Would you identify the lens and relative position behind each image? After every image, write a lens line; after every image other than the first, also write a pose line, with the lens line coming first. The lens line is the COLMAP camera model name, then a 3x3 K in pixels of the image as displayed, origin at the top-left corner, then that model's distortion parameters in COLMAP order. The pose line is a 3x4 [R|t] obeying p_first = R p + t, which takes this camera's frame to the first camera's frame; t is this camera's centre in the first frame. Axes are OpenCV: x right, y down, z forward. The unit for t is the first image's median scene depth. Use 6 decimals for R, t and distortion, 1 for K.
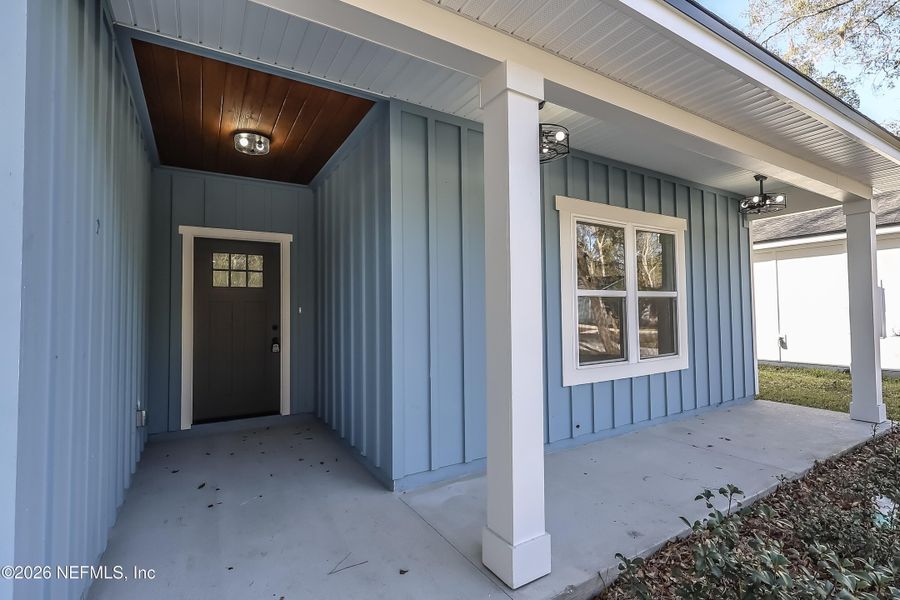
lens RADIAL K [[416.2, 0, 450.0], [0, 416.2, 300.0], [0, 0, 1]] dist [0.000829, 0.000013]
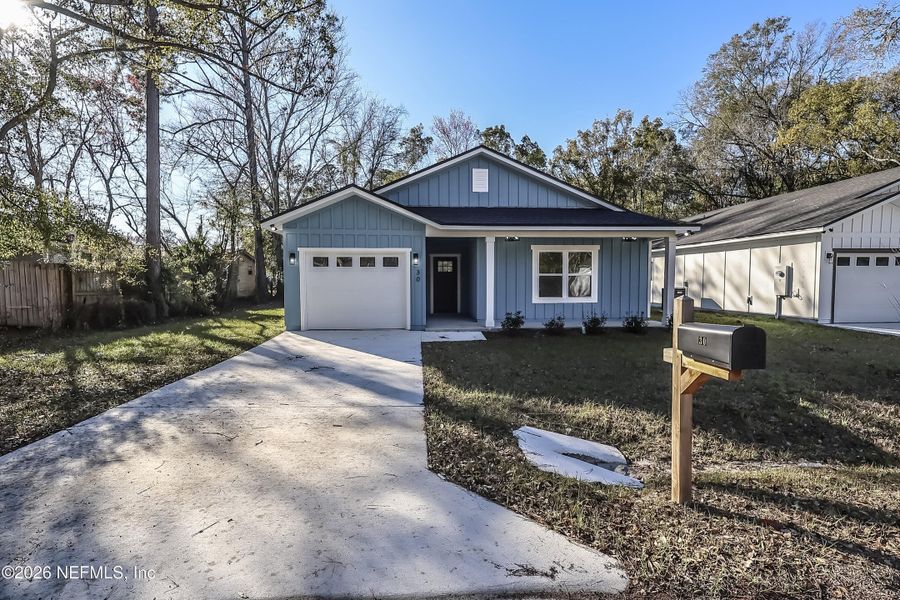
lens RADIAL K [[416.2, 0, 450.0], [0, 416.2, 300.0], [0, 0, 1]] dist [0.000829, 0.000013]
pose [[0.894592, 0.031244, -0.445789, 0.947901], [0.007229, 0.996411, 0.084341, -0.083049], [0.446825, -0.078673, 0.891156, -1.831485]]
